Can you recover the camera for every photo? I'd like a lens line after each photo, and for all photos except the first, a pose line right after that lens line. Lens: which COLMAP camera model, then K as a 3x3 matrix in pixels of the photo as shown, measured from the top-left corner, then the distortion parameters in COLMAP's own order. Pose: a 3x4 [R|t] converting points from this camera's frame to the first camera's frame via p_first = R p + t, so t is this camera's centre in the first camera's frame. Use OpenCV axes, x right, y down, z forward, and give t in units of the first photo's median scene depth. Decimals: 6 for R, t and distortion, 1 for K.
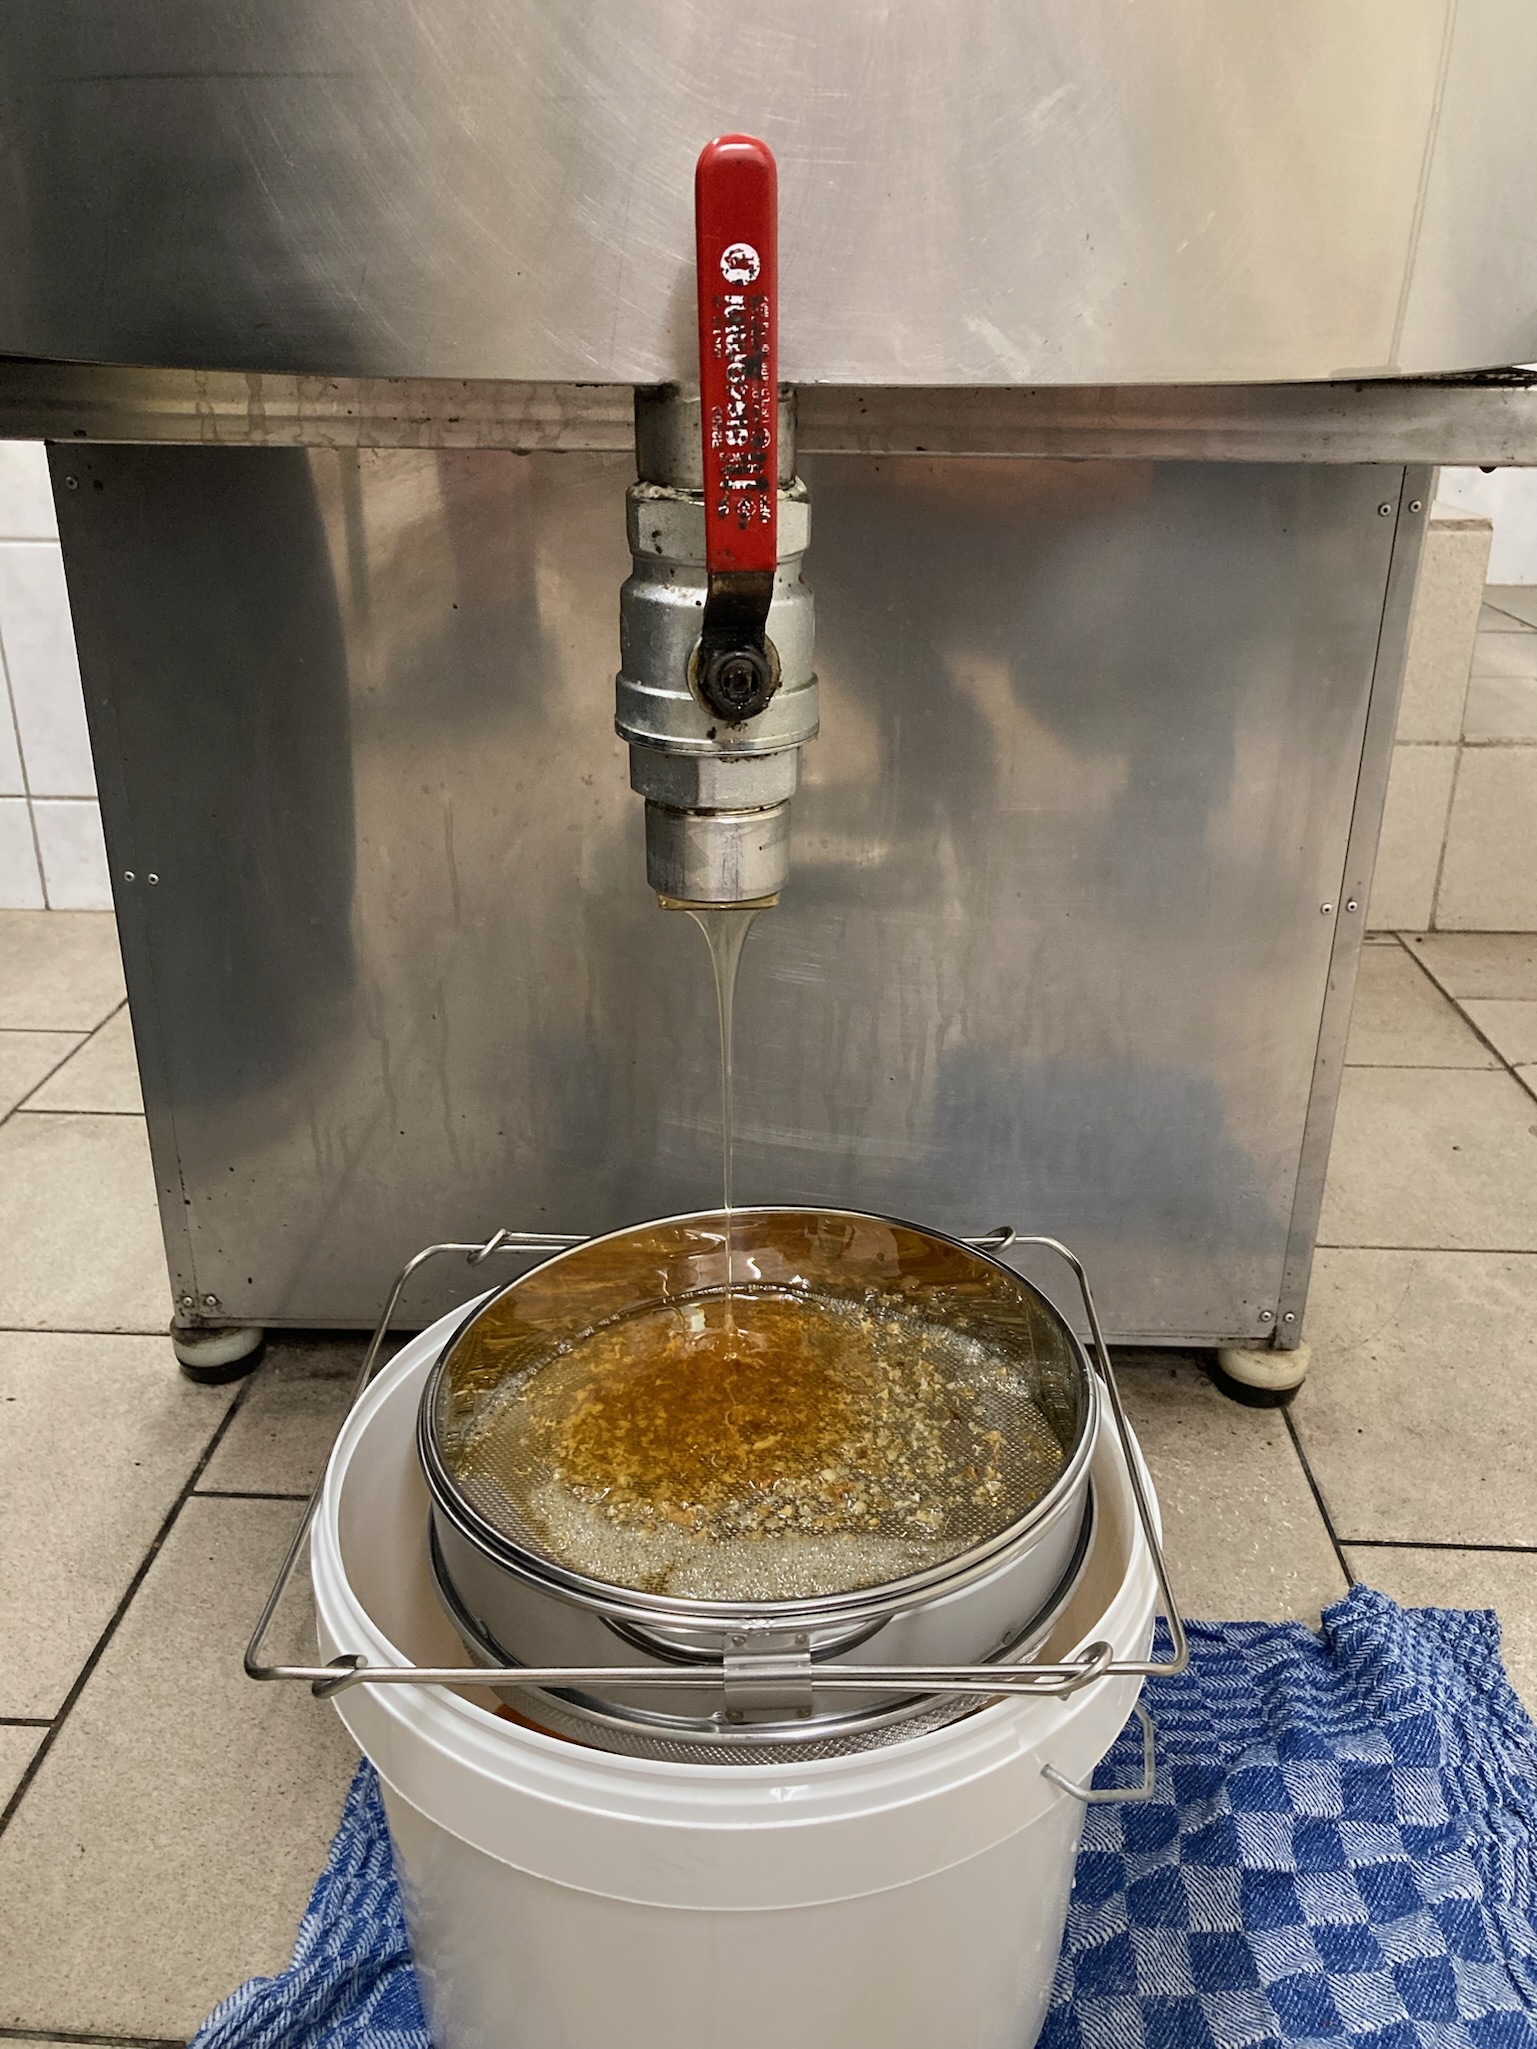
lens RADIAL K [[1678.5, 0, 777.2], [0, 1678.5, 1025.5], [0, 0, 1]] dist [-0.011790, 0.018838]
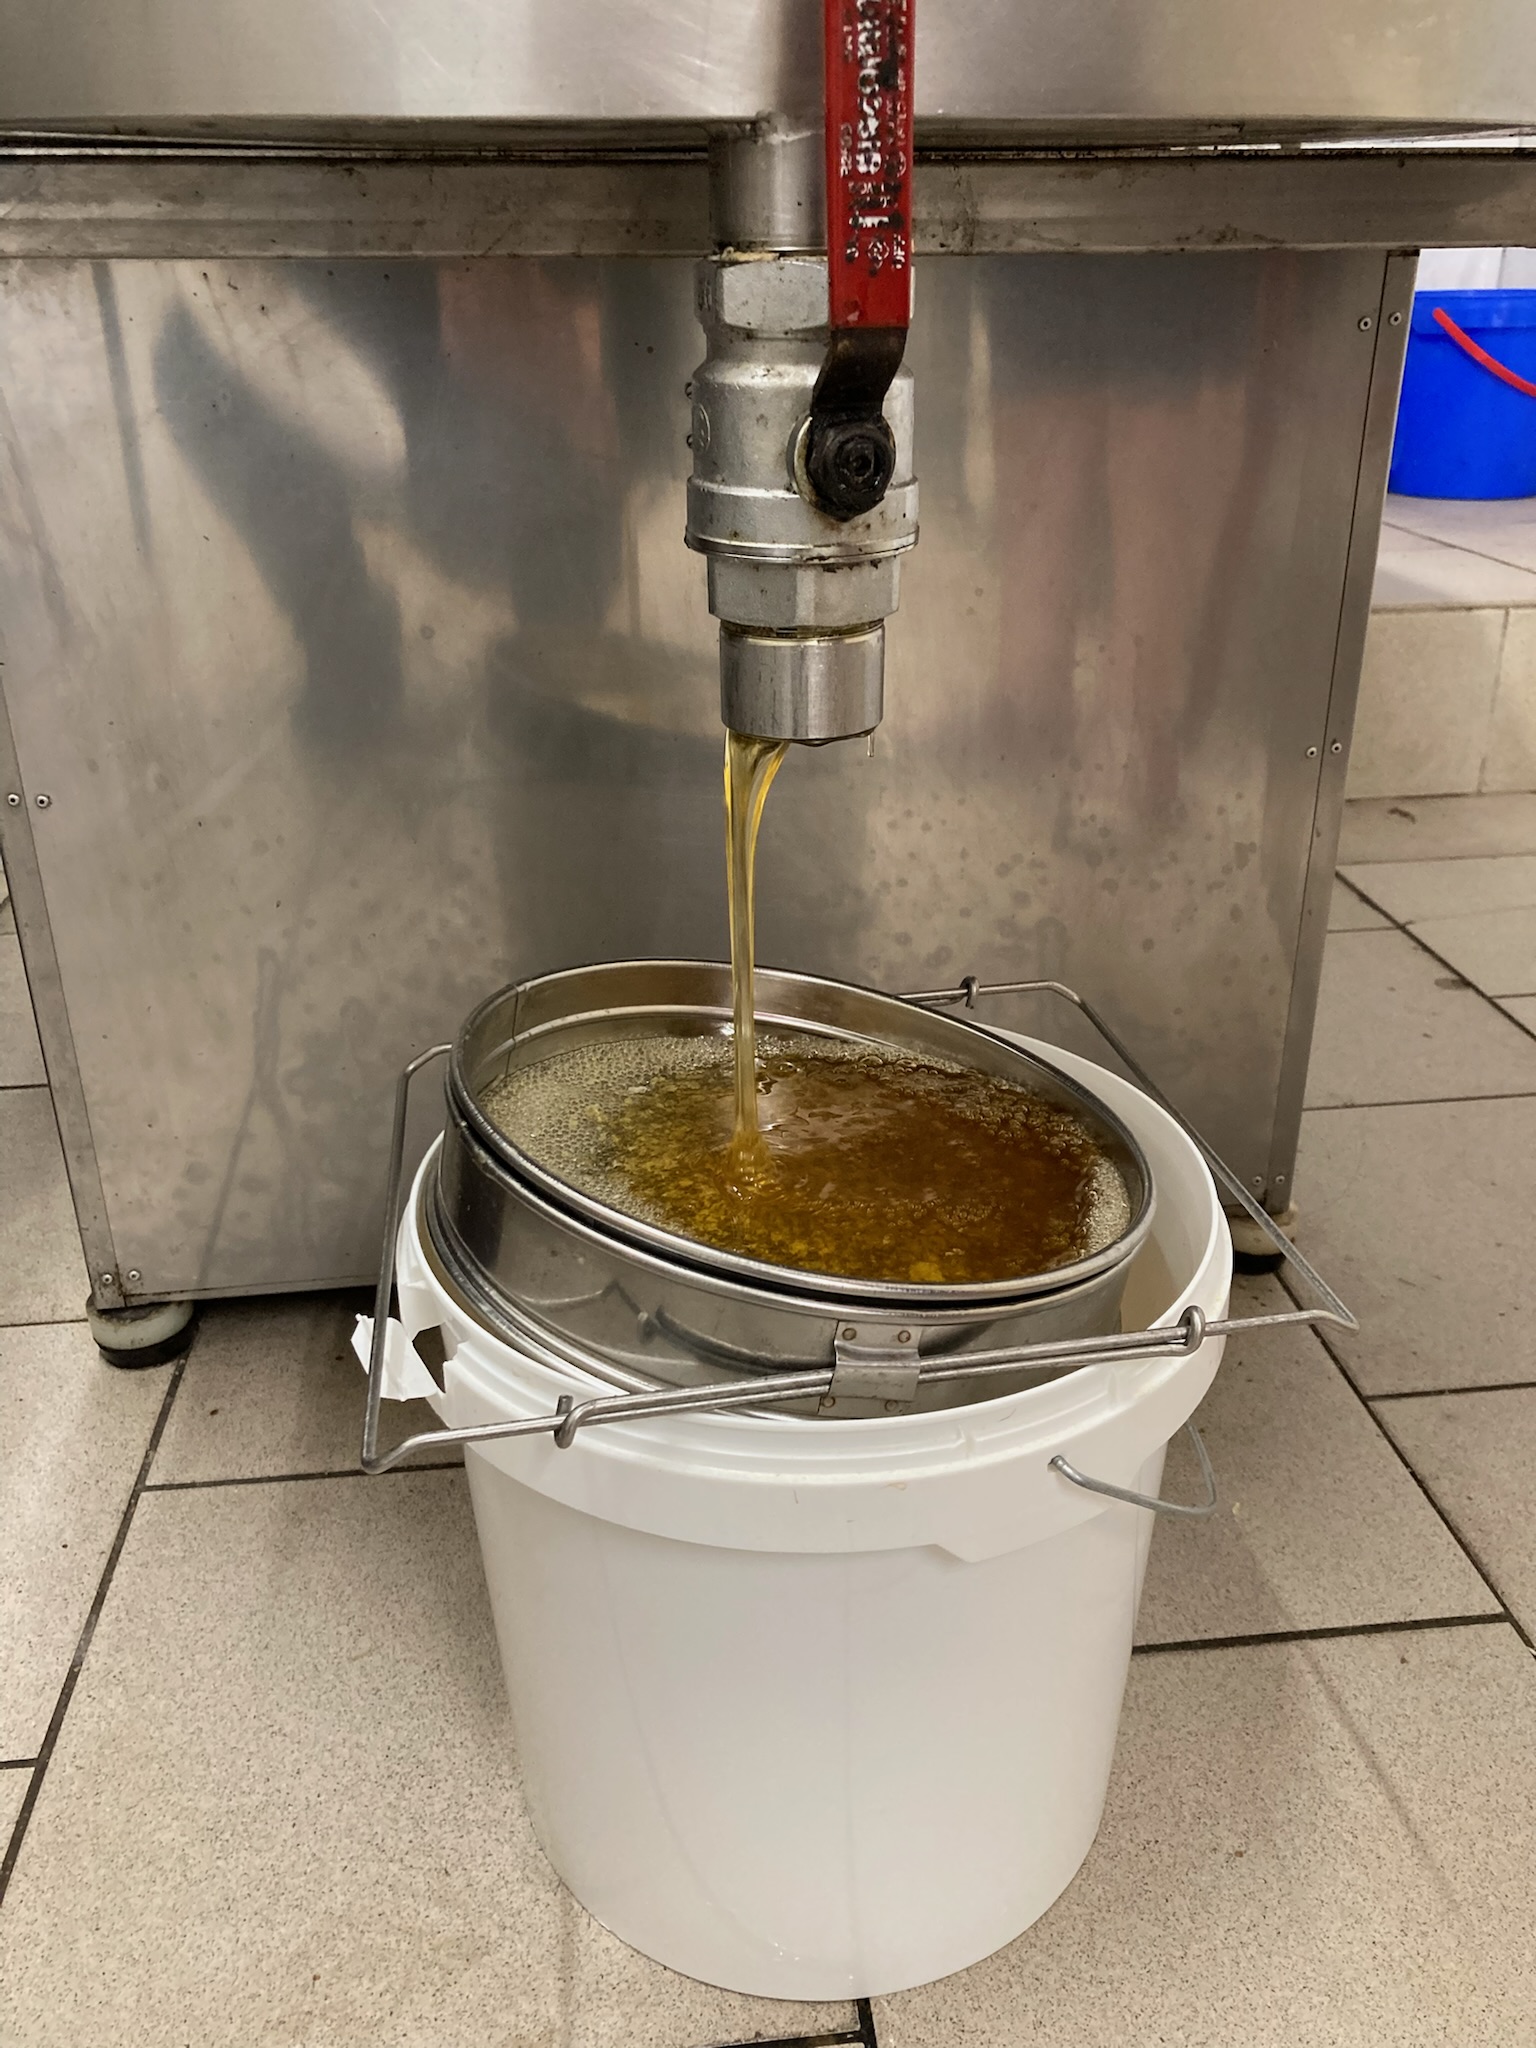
lens RADIAL K [[1677.7, 0, 763.6], [0, 1677.7, 1022.9], [0, 0, 1]] dist [-0.011790, 0.018838]
pose [[0.988789, -0.083817, 0.123575, -0.142883], [0.079680, 0.996094, 0.038059, 0.030369], [-0.126282, -0.027785, 0.991605, 0.101275]]
